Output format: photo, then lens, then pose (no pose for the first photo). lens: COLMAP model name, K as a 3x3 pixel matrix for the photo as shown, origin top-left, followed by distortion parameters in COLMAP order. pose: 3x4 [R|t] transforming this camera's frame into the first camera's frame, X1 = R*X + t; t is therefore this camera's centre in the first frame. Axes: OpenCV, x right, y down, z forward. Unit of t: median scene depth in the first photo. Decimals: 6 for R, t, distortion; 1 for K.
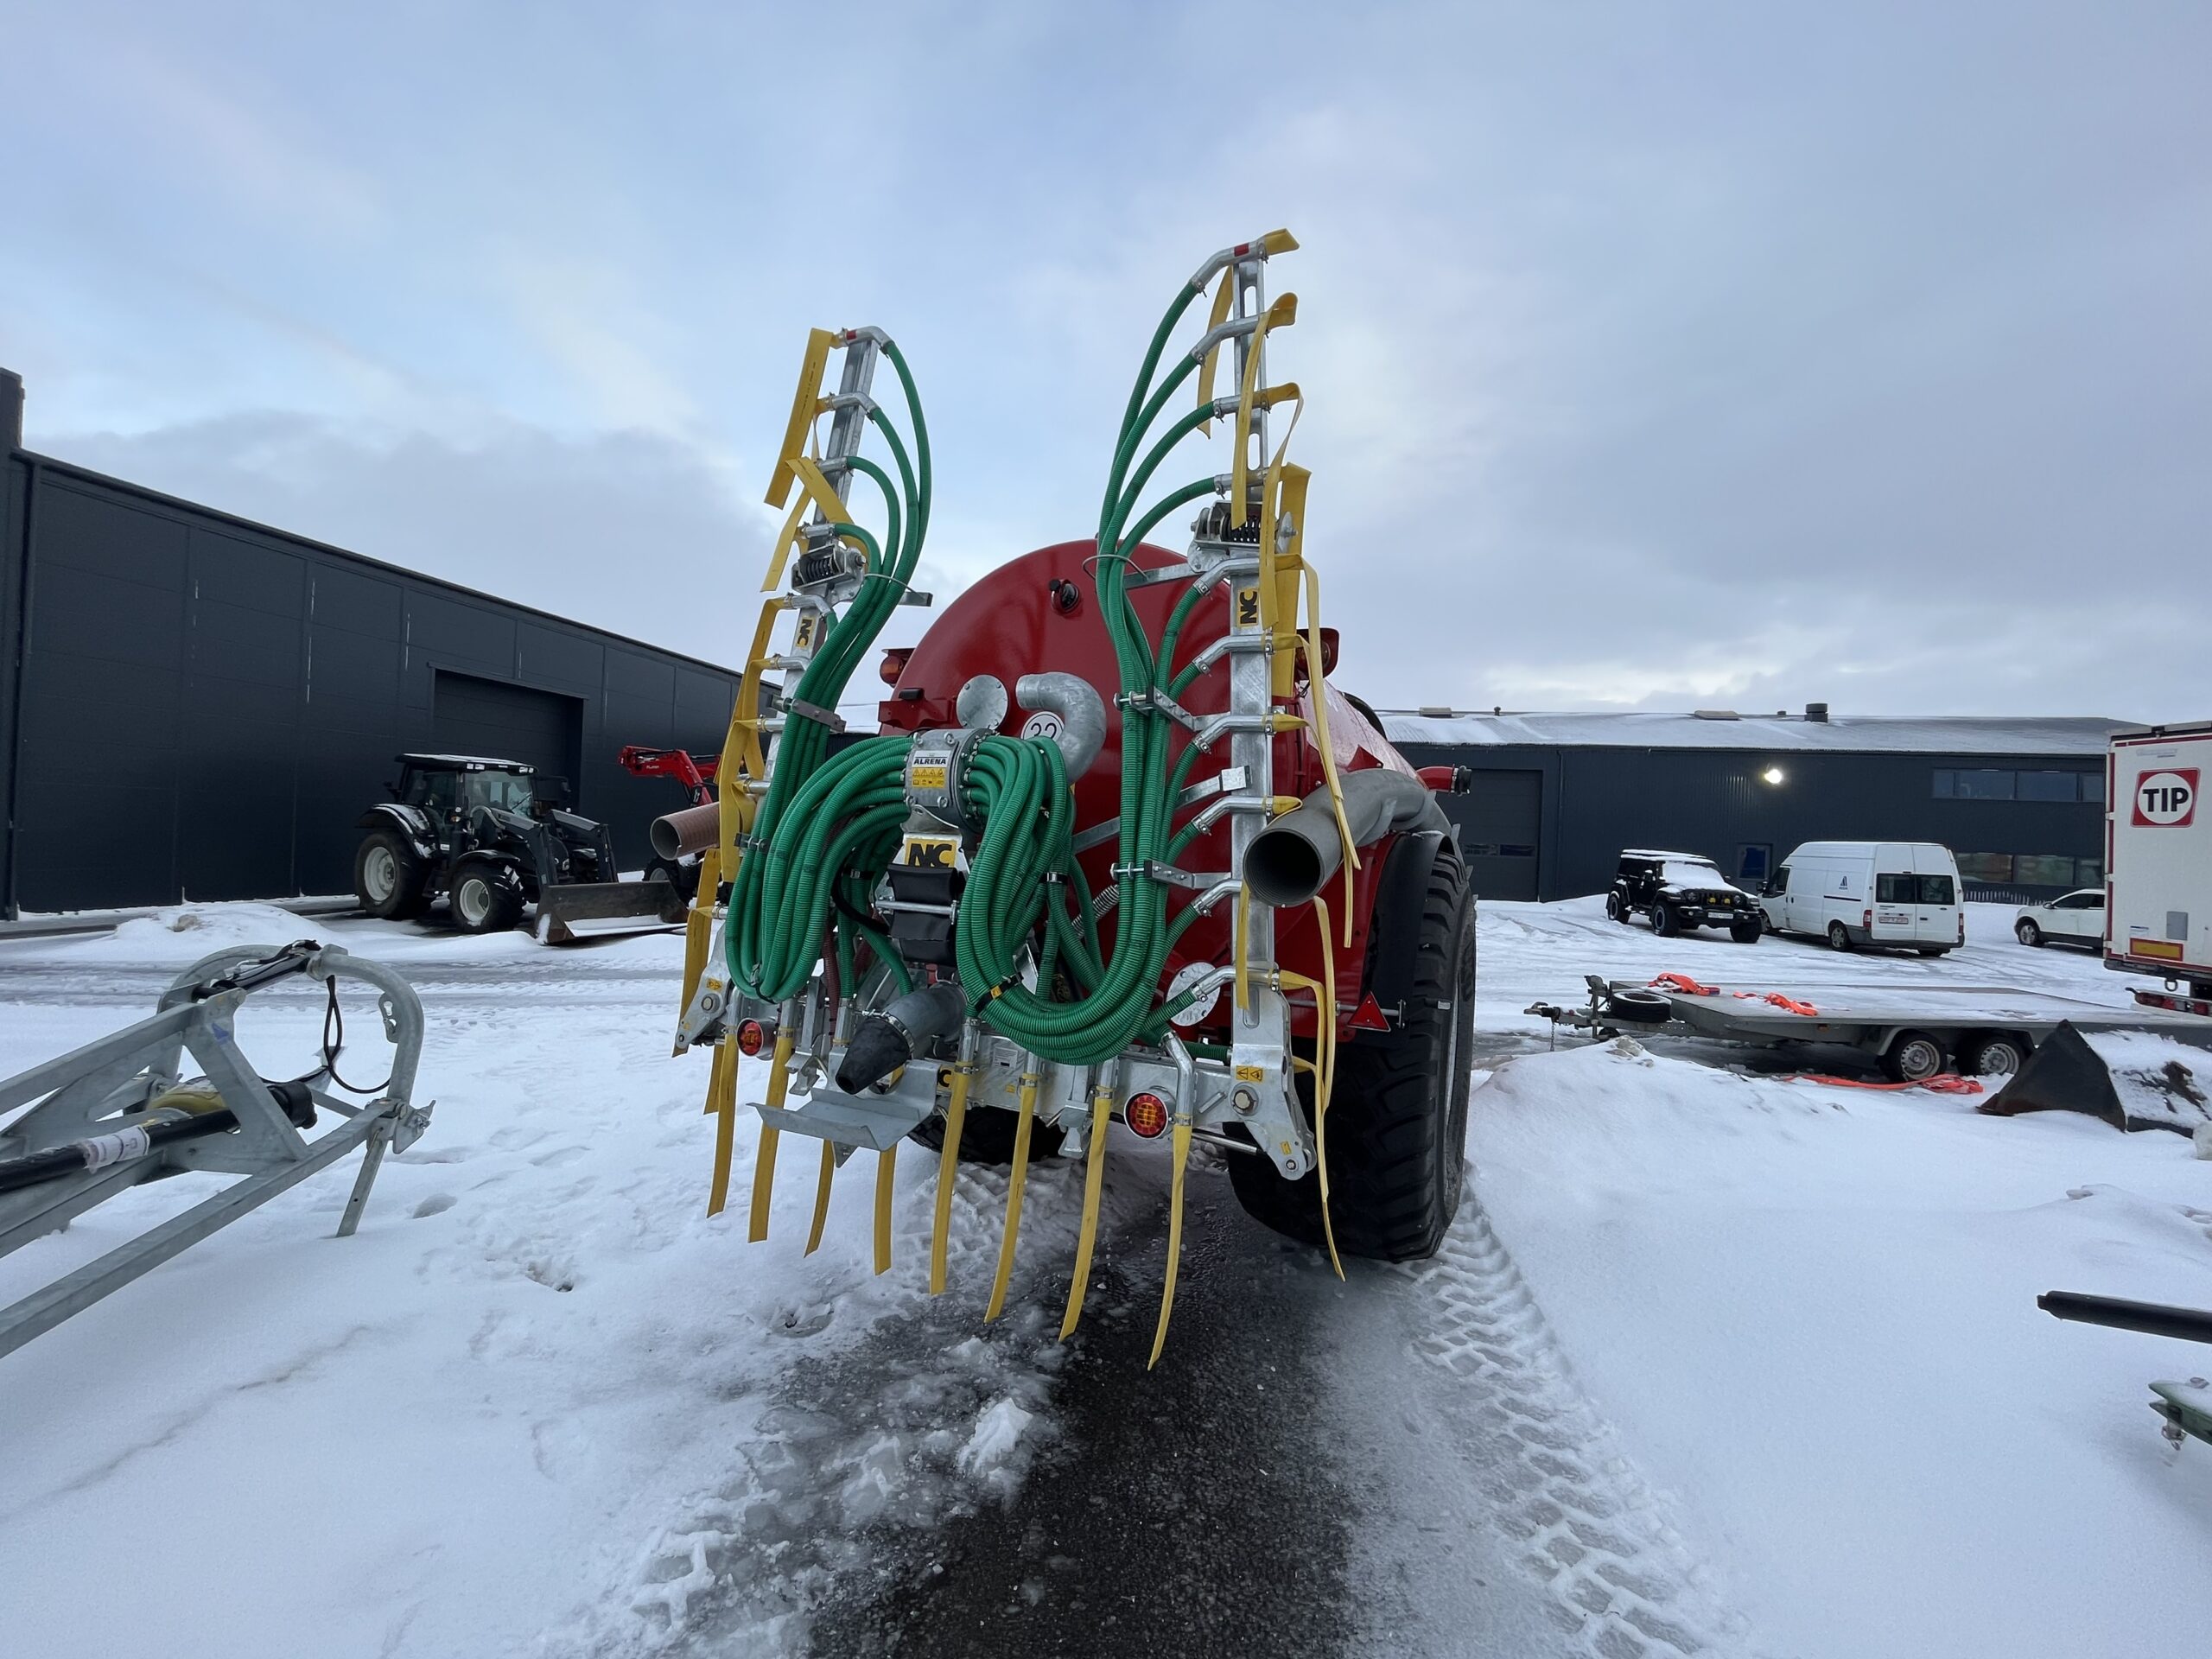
lens RADIAL K [[979.2, 0, 1116.6], [0, 979.2, 824.0], [0, 0, 1]] dist [-0.002153, -0.000138]
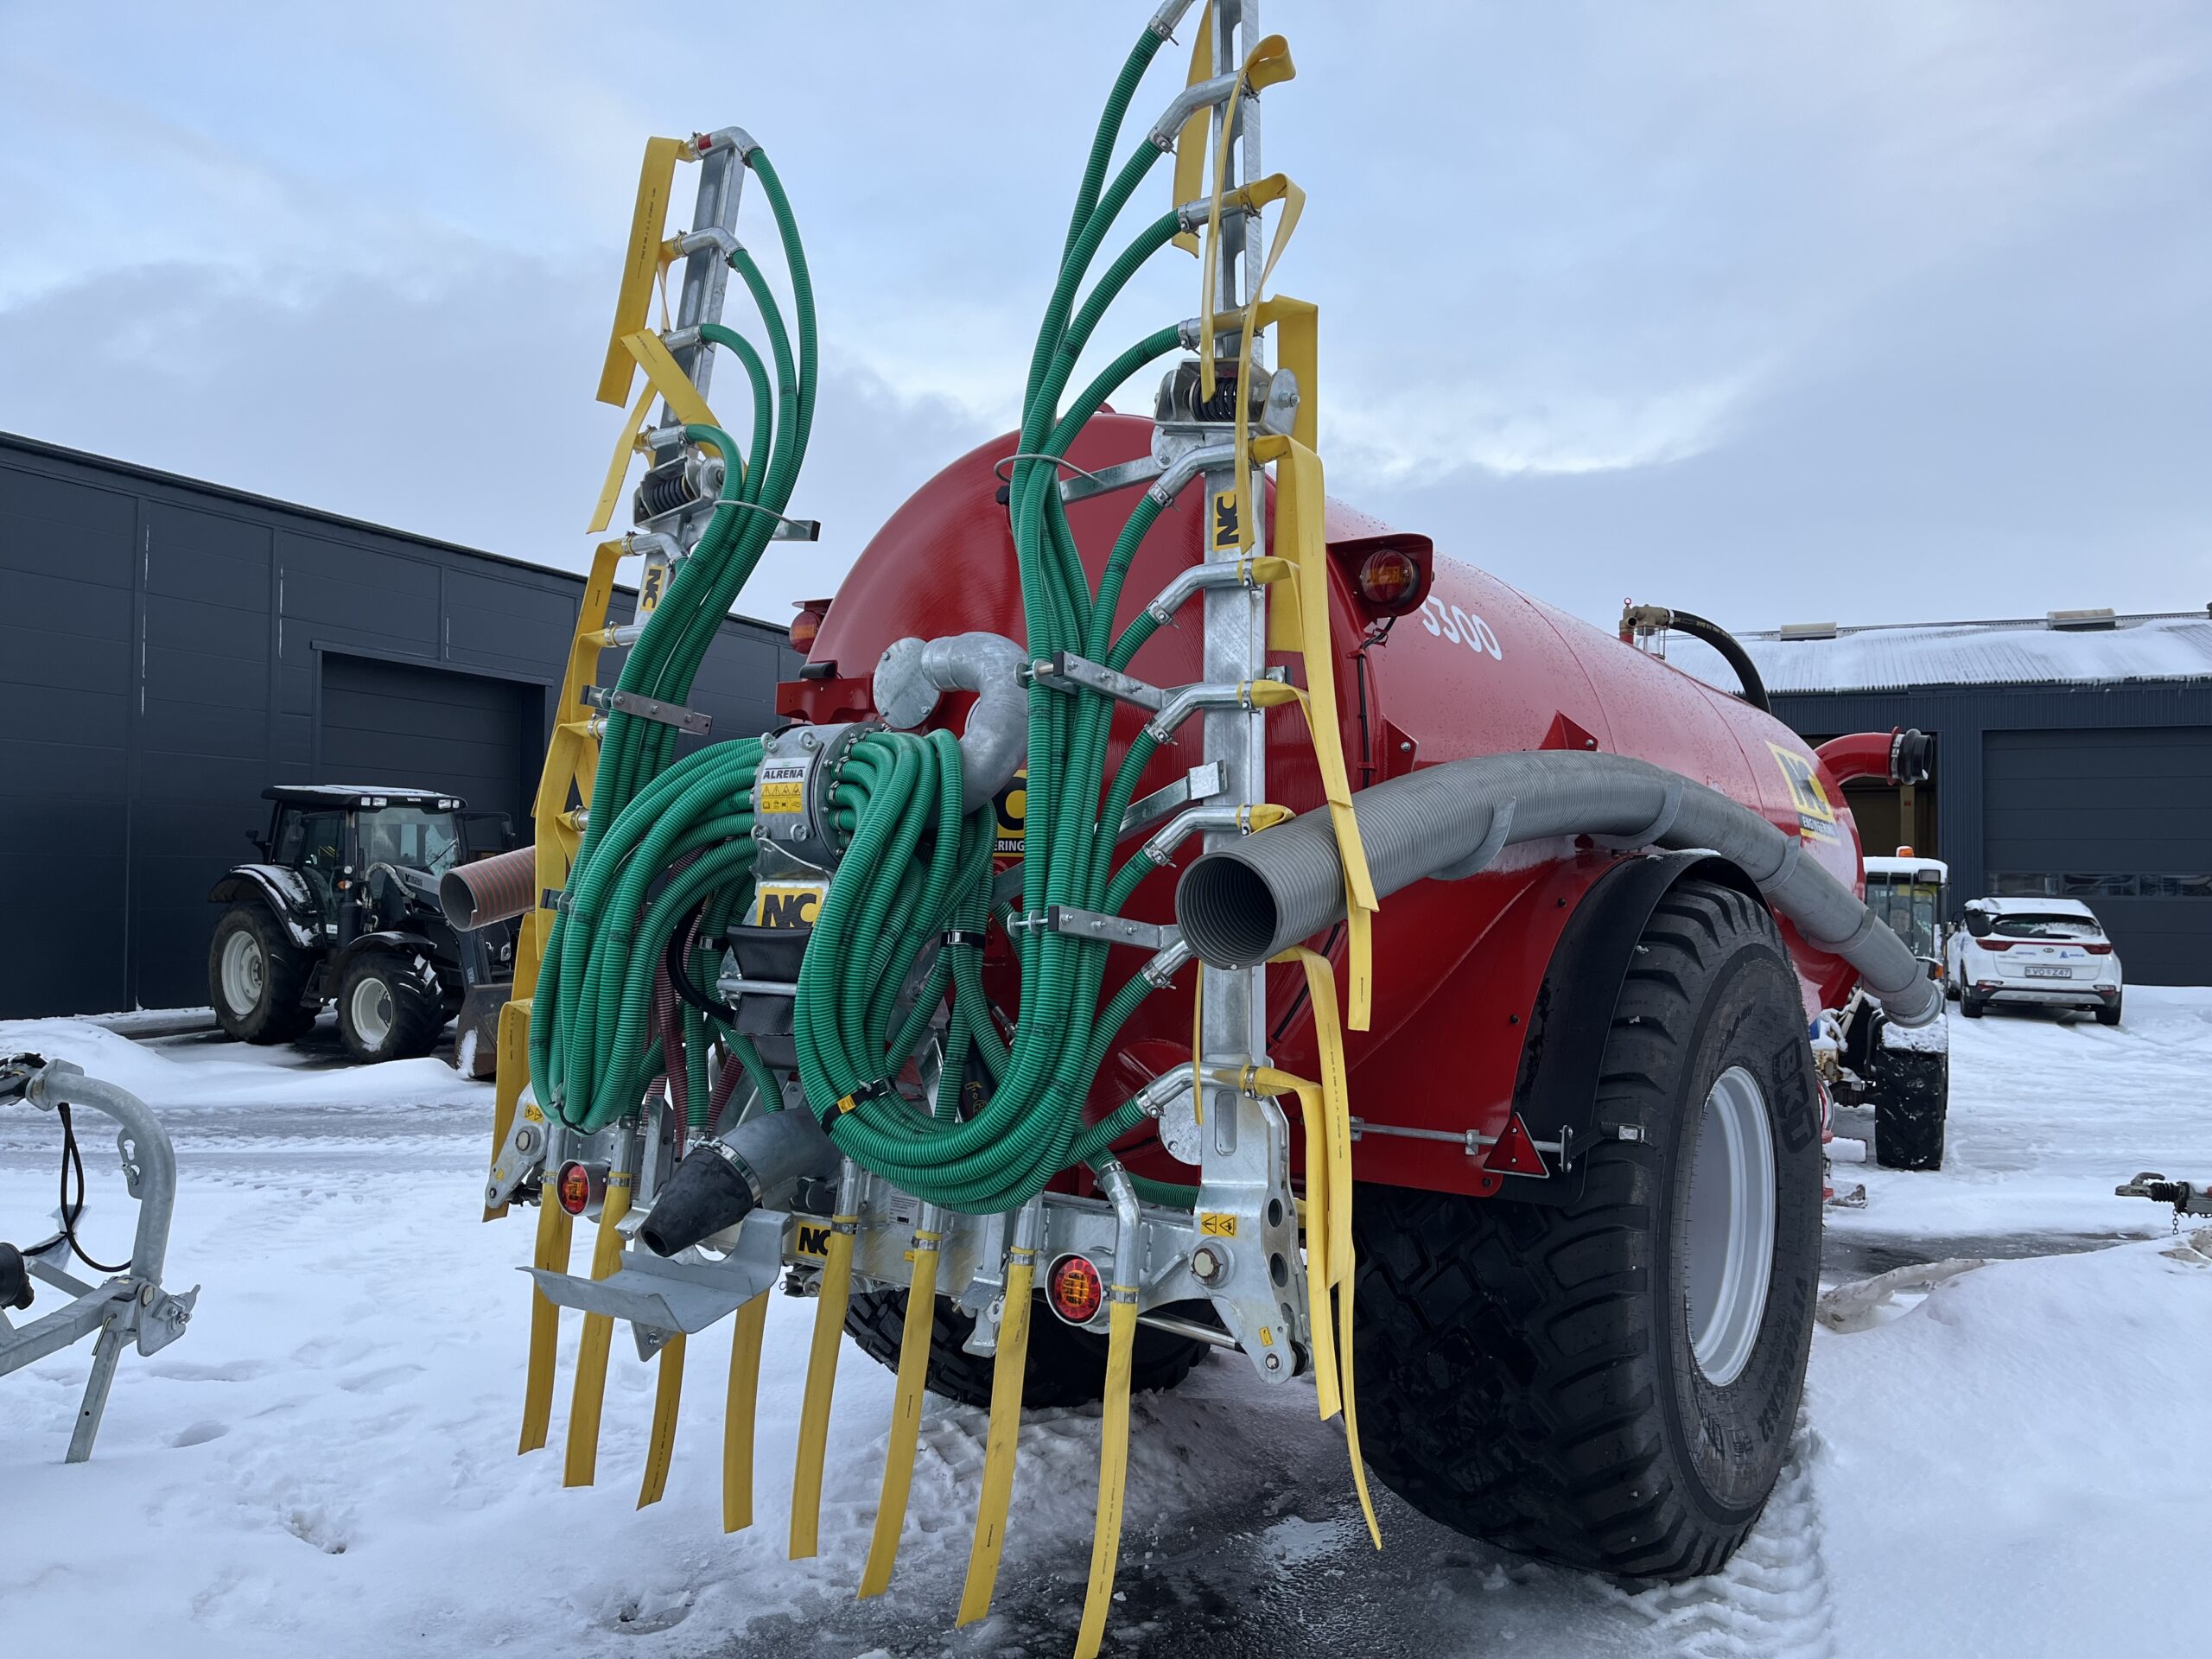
lens RADIAL K [[1795.2, 0, 1191.3], [0, 1795.2, 825.7], [0, 0, 1]] dist [0.087201, -0.139762]
pose [[0.978849, -0.033930, -0.201749, 0.290809], [0.029136, 0.999219, -0.026689, 0.011698], [0.202497, 0.020246, 0.979074, -0.144456]]
